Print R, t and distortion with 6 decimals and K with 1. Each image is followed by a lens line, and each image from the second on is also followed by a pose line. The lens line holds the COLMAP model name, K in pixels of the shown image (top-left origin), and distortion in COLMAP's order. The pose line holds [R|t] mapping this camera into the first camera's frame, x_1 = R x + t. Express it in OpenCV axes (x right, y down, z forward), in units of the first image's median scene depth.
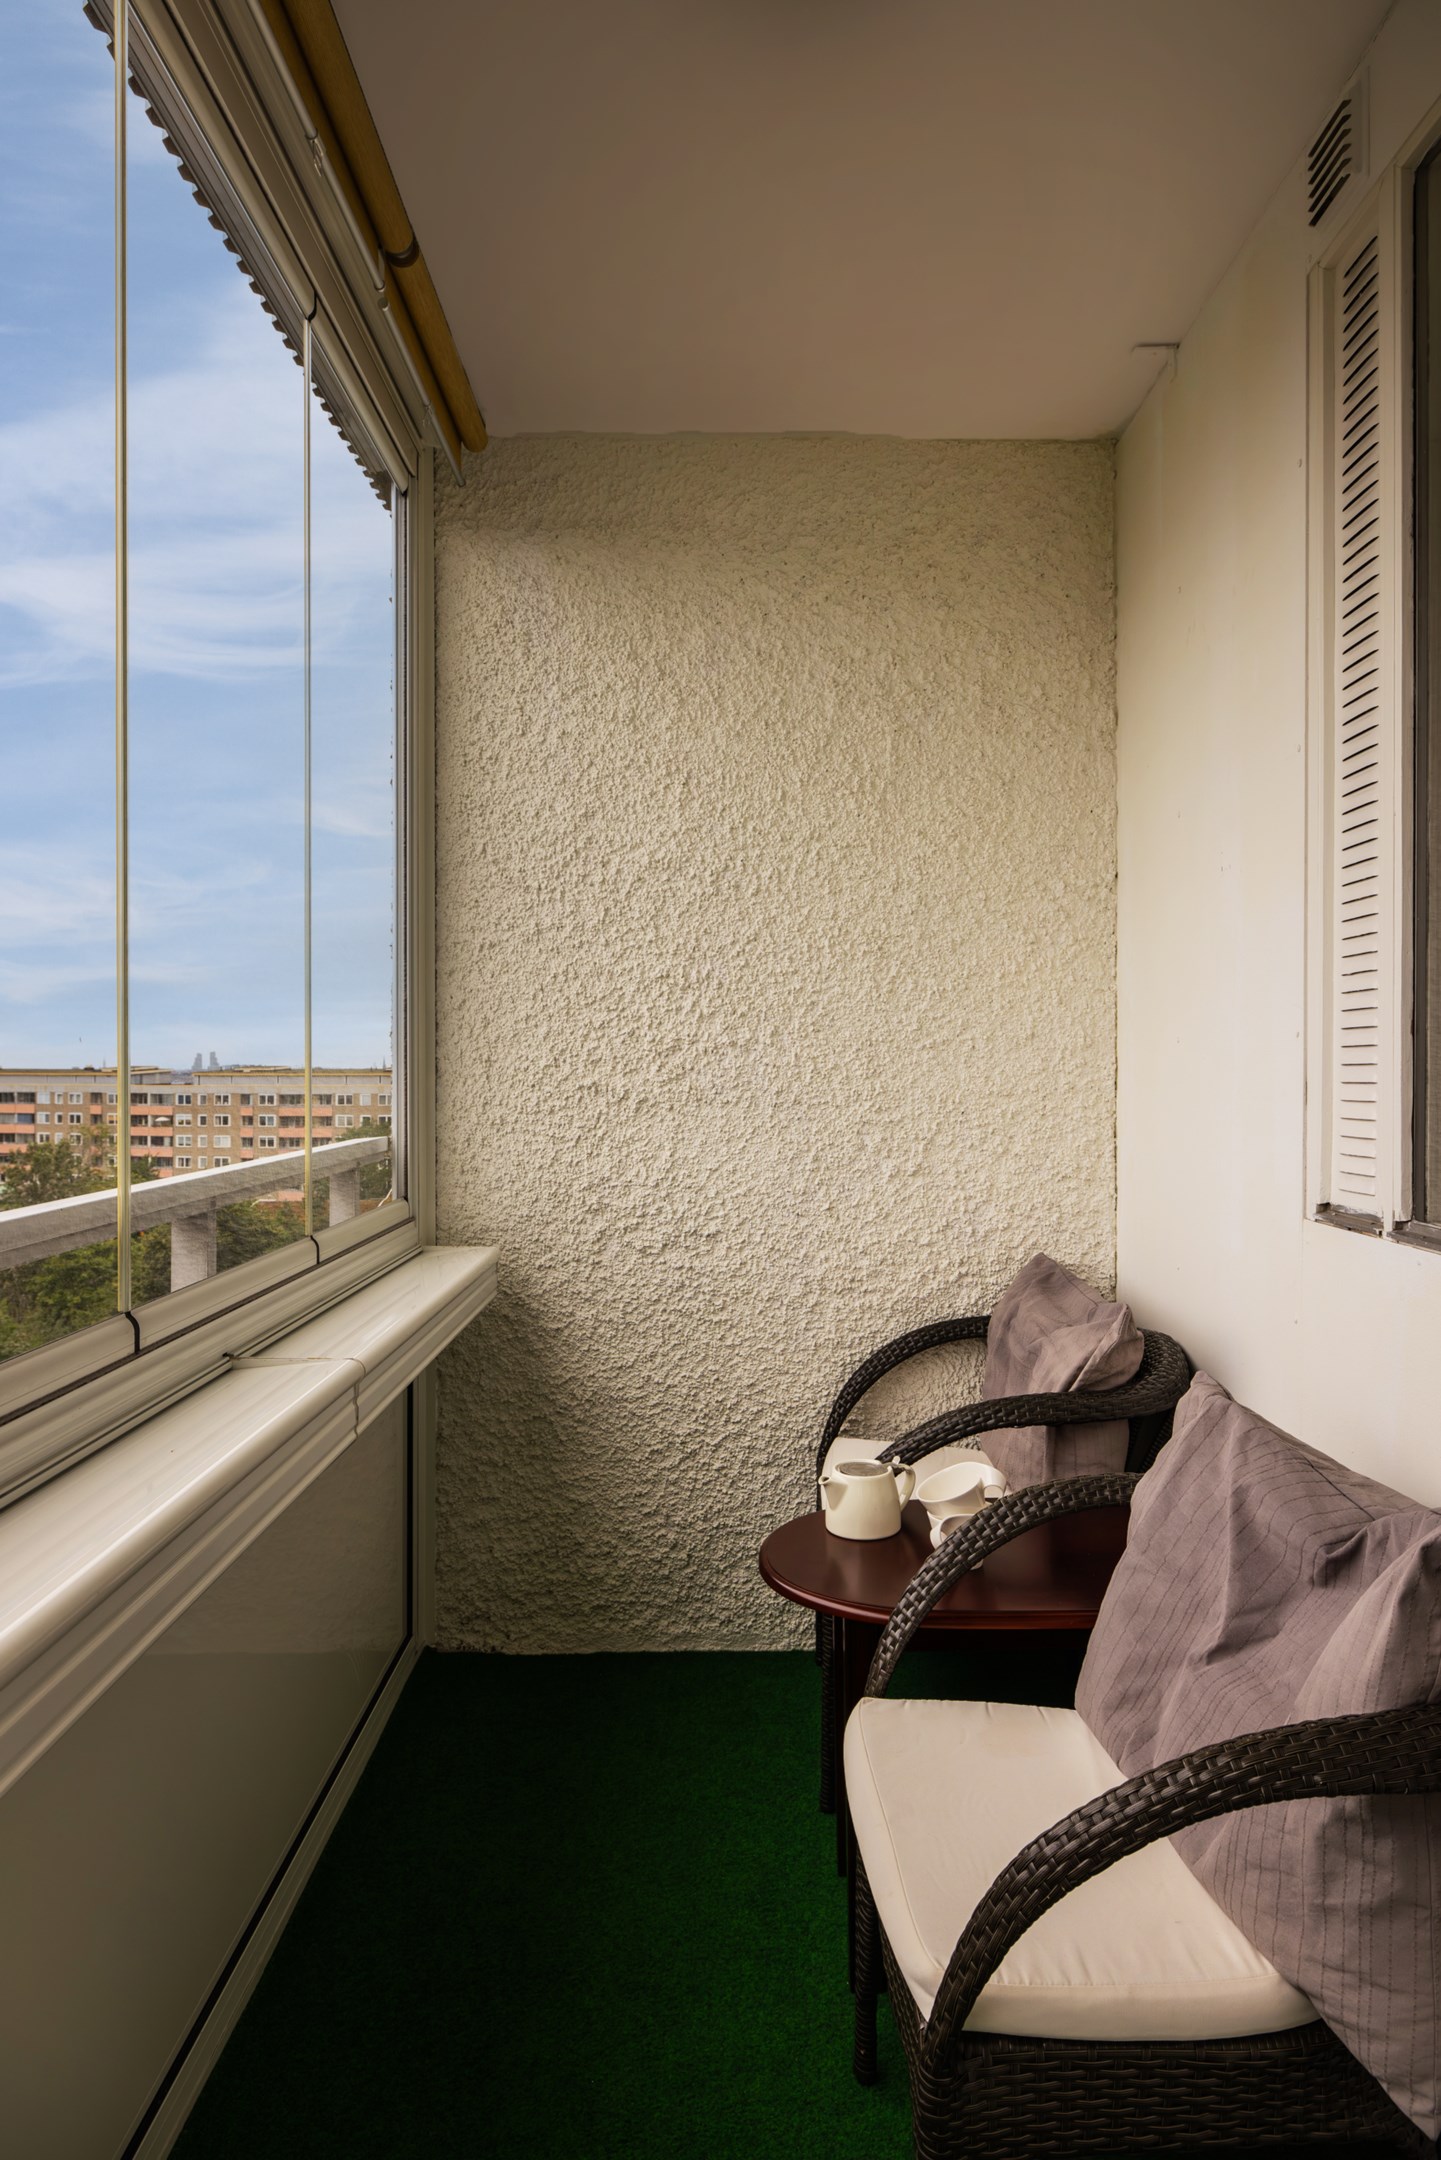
lens RADIAL K [[1307.2, 0, 726.5], [0, 1307.2, 1014.8], [0, 0, 1]] dist [-0.001032, 0.000860]
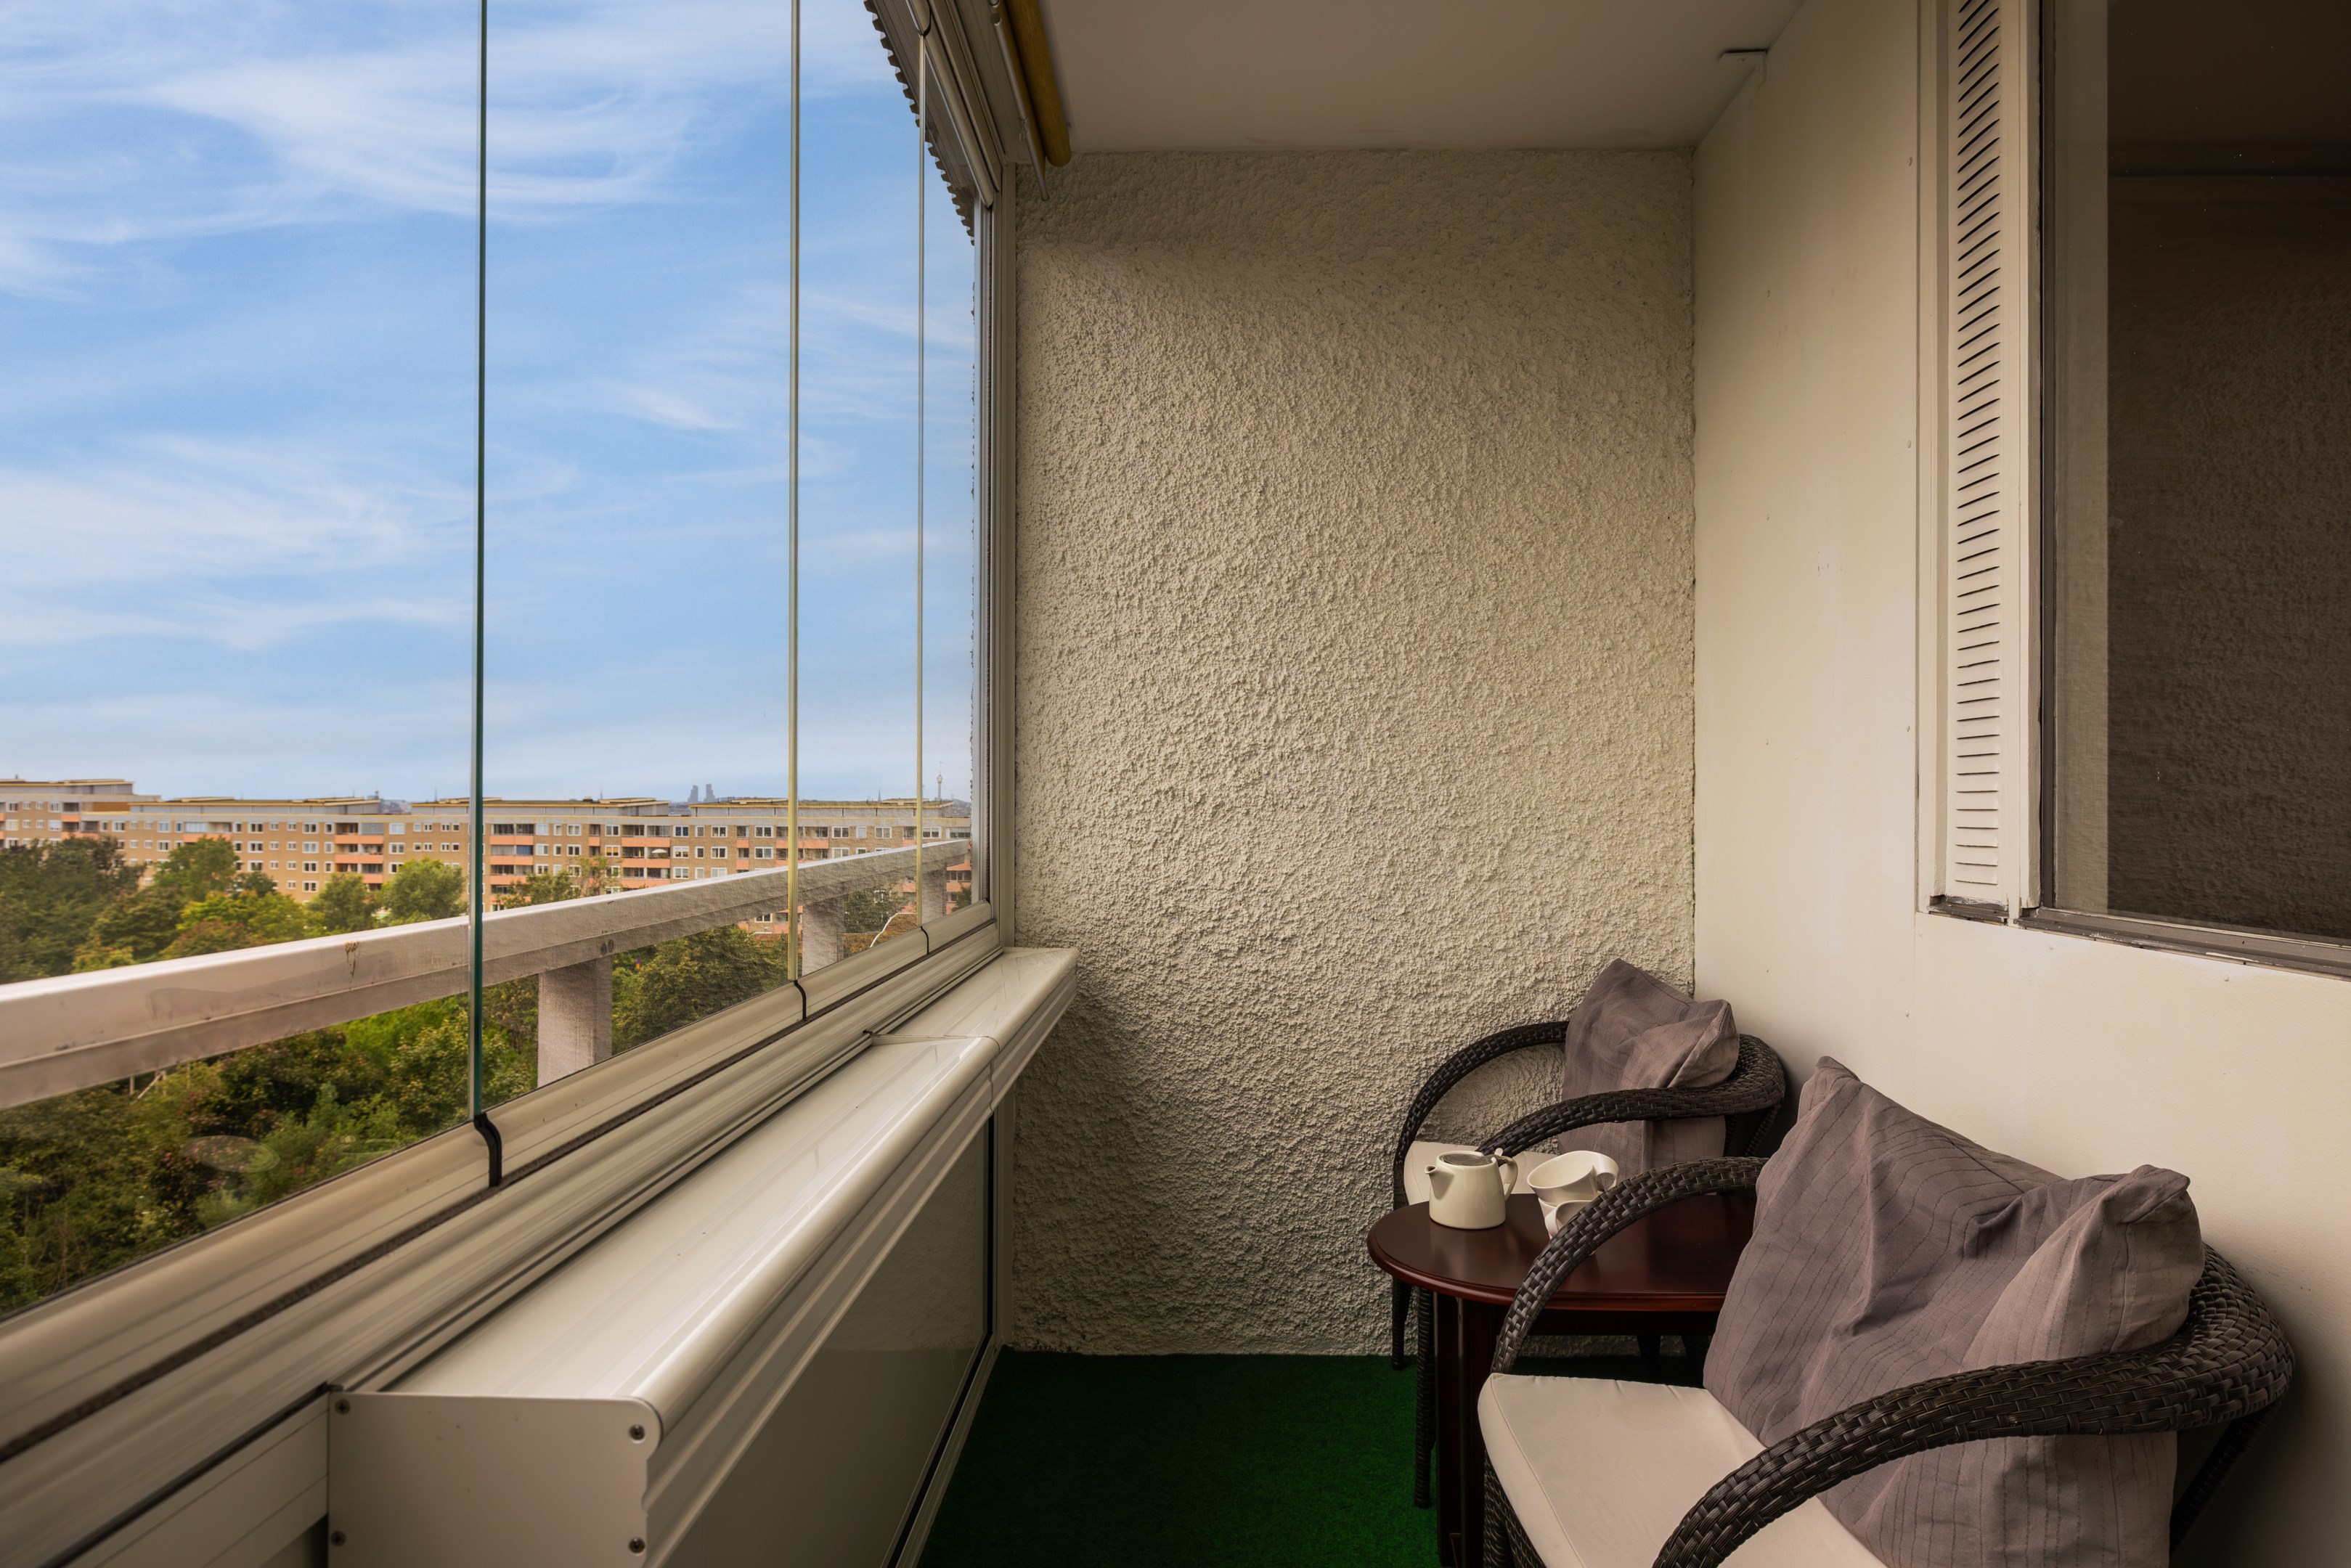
lens RADIAL K [[1368.9, 0, 1060.0], [0, 1368.9, 777.6], [0, 0, 1]] dist [0.003707, -0.003212]
pose [[0.999546, 0.001928, -0.030053, -0.155479], [-0.002234, 0.999946, -0.010131, 0.055357], [0.030032, 0.010194, 0.999497, -0.060908]]
